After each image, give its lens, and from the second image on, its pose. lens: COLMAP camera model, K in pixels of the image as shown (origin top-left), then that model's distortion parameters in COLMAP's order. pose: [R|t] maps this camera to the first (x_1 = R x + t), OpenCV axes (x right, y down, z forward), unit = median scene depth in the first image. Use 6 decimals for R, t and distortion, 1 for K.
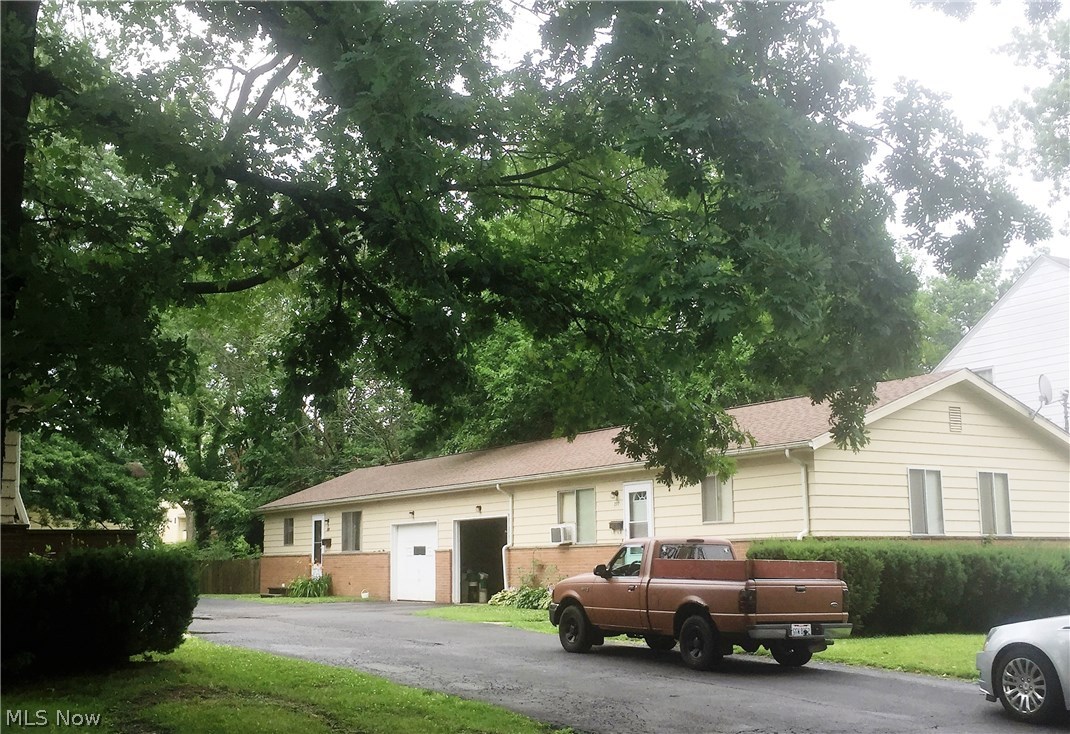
lens RADIAL K [[1322.9, 0, 535.0], [0, 1322.9, 367.0], [0, 0, 1]] dist [0.038250, 0.058095]
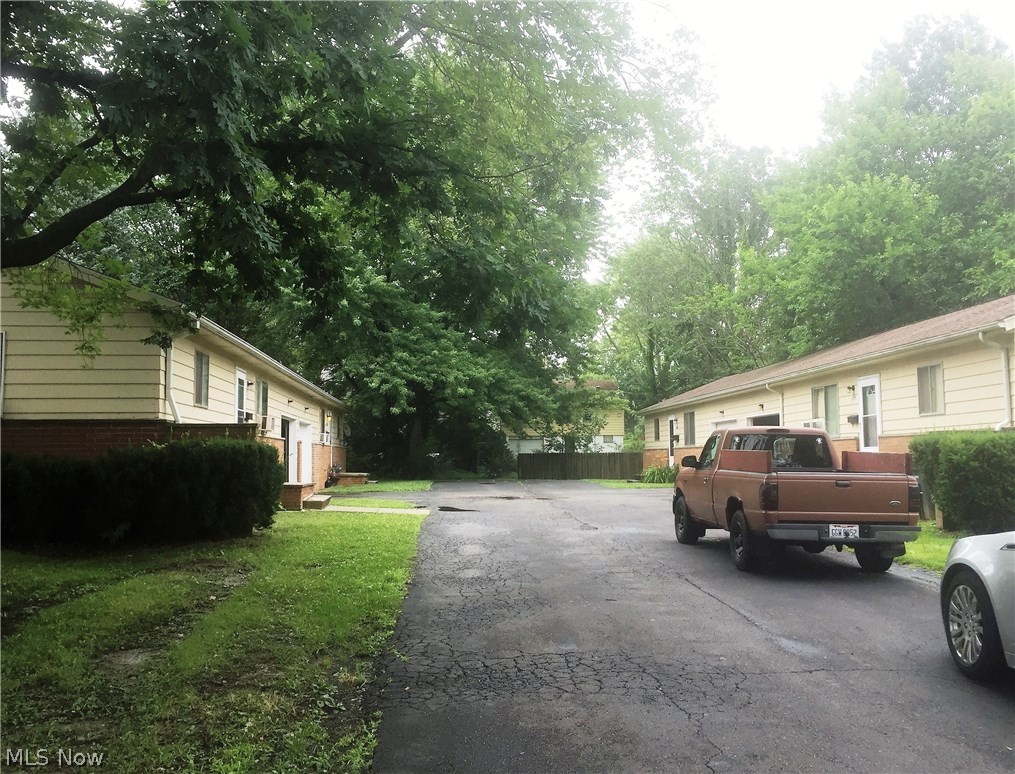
lens RADIAL K [[1003.4, 0, 507.5], [0, 1003.4, 387.0], [0, 0, 1]] dist [-0.001801, -0.002443]
pose [[0.889357, -0.024737, -0.456544, 0.137676], [0.059990, 0.996216, 0.062885, 0.023326], [0.453261, -0.083316, 0.887476, 0.151167]]
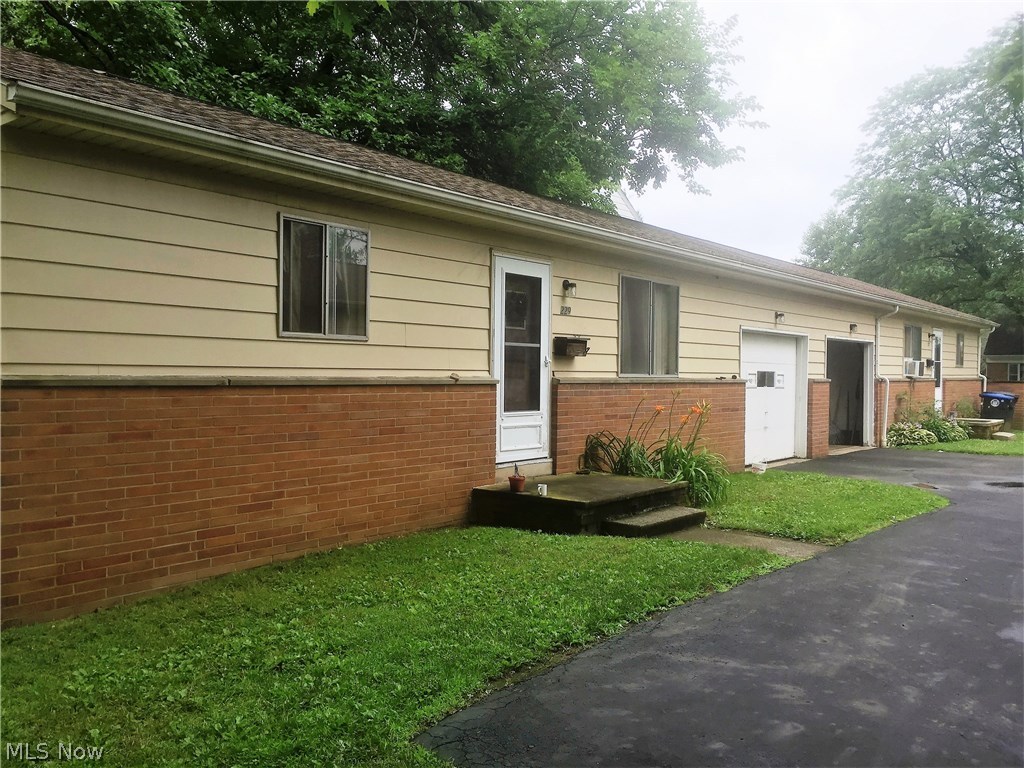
lens RADIAL K [[858.6, 0, 512.0], [0, 858.6, 384.0], [0, 0, 1]] dist [0.015662, 0.003453]
pose [[-0.336157, 0.022282, 0.941542, -0.412149], [-0.118740, 0.990740, -0.065840, 0.179724], [-0.934291, -0.133931, -0.330398, 1.233454]]
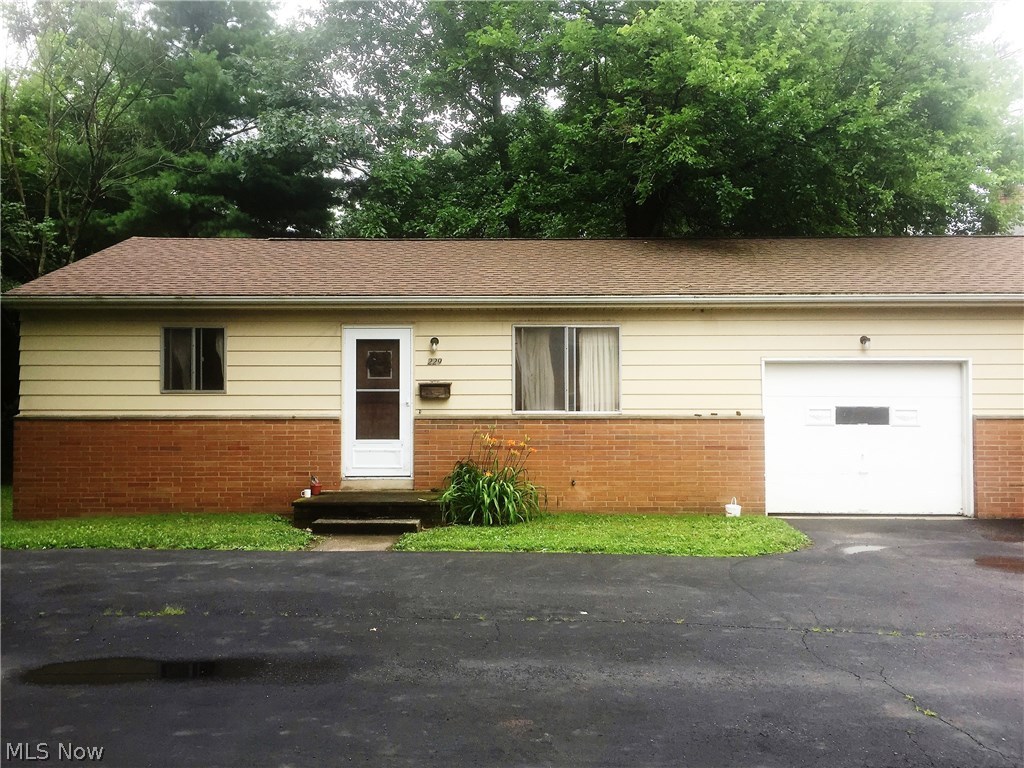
lens RADIAL K [[858.6, 0, 512.0], [0, 858.6, 384.0], [0, 0, 1]] dist [0.015662, 0.003453]
pose [[0.518188, 0.061439, 0.853057, -0.437574], [-0.128936, 0.991629, 0.006903, 0.141755], [-0.845492, -0.113566, 0.521772, 0.942725]]
